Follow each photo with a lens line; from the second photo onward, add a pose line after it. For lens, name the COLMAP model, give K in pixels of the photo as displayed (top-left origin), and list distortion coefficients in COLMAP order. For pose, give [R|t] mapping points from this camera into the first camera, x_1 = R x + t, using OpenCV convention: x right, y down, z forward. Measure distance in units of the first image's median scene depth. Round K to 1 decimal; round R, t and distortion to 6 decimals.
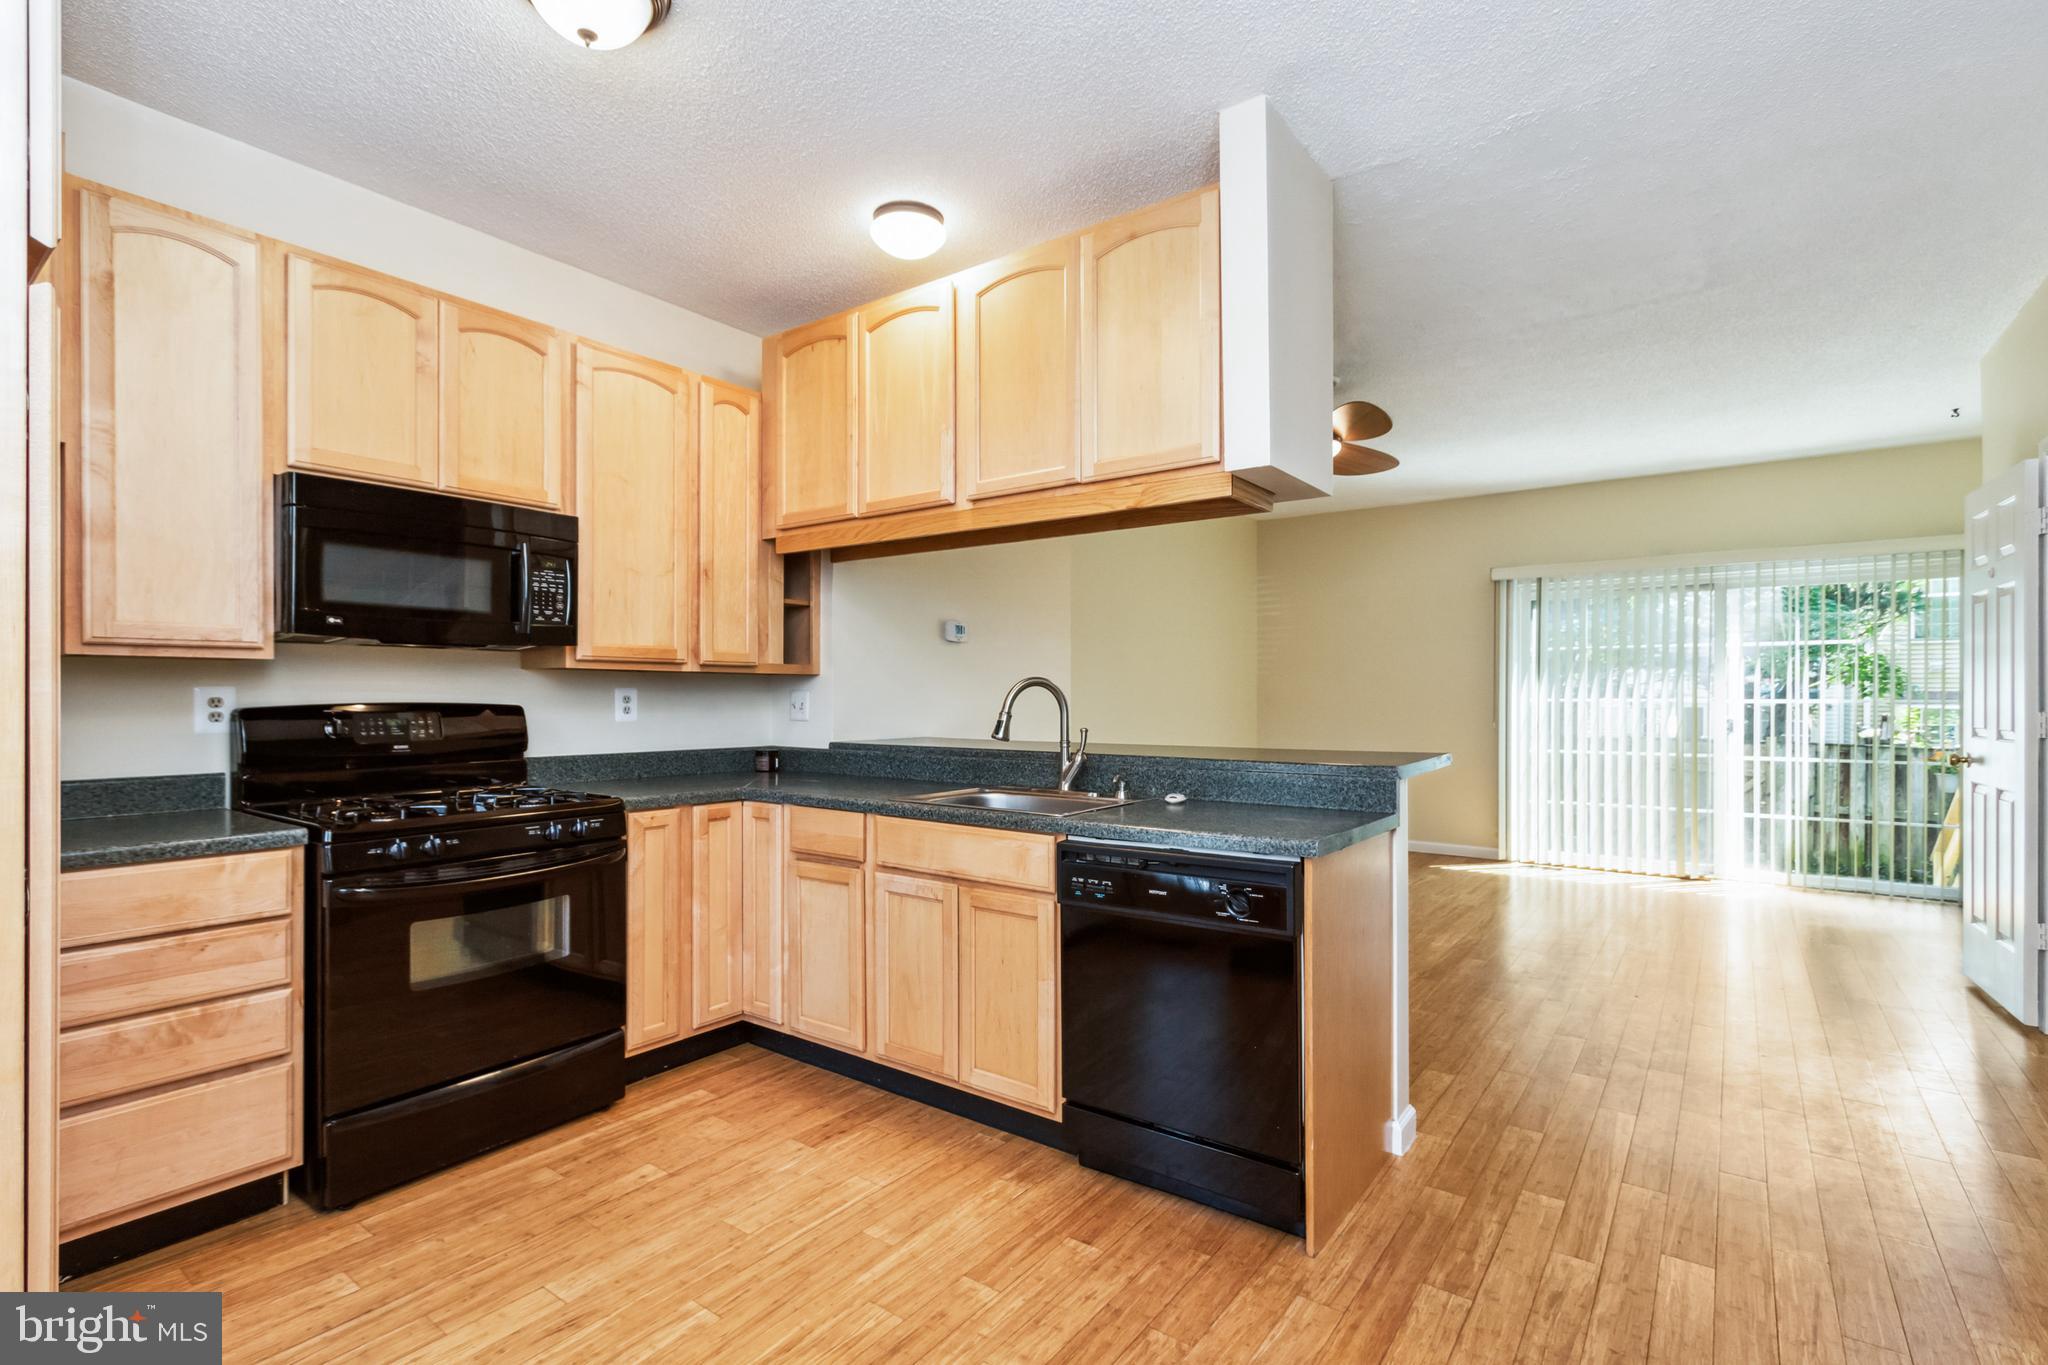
lens RADIAL K [[942.8, 0, 1009.1], [0, 942.8, 693.9], [0, 0, 1]] dist [0.002261, -0.000132]
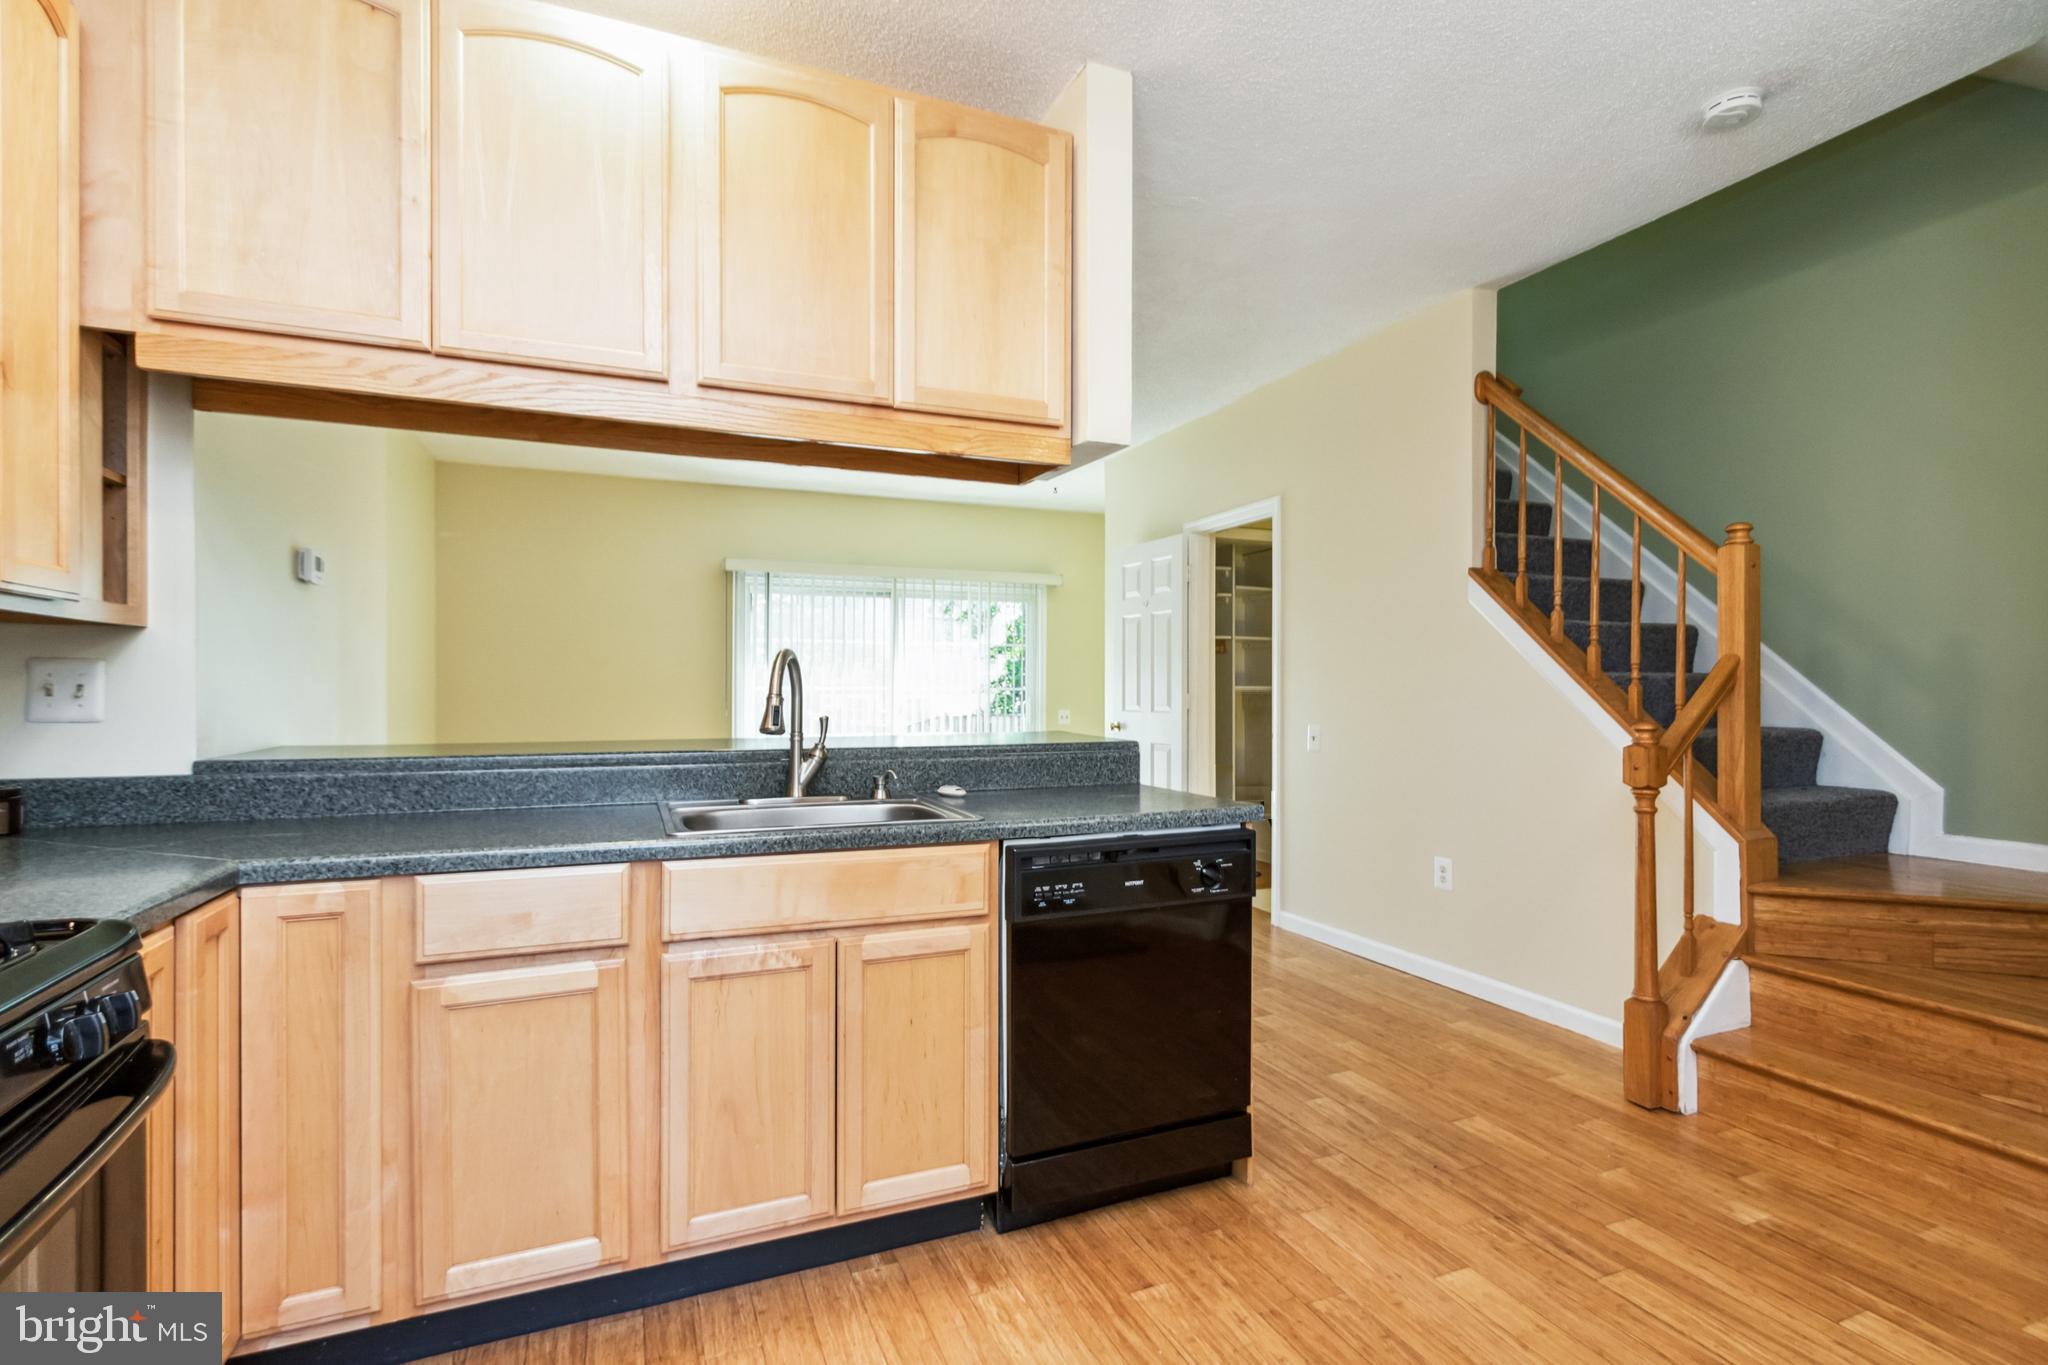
lens RADIAL K [[984.8, 0, 1020.5], [0, 984.8, 691.1], [0, 0, 1]] dist [0.001633, -0.000123]
pose [[0.501559, -0.000681, 0.865123, -0.634866], [-0.003352, 0.999991, 0.002730, 0.015779], [-0.865117, -0.004269, 0.501552, 0.522299]]
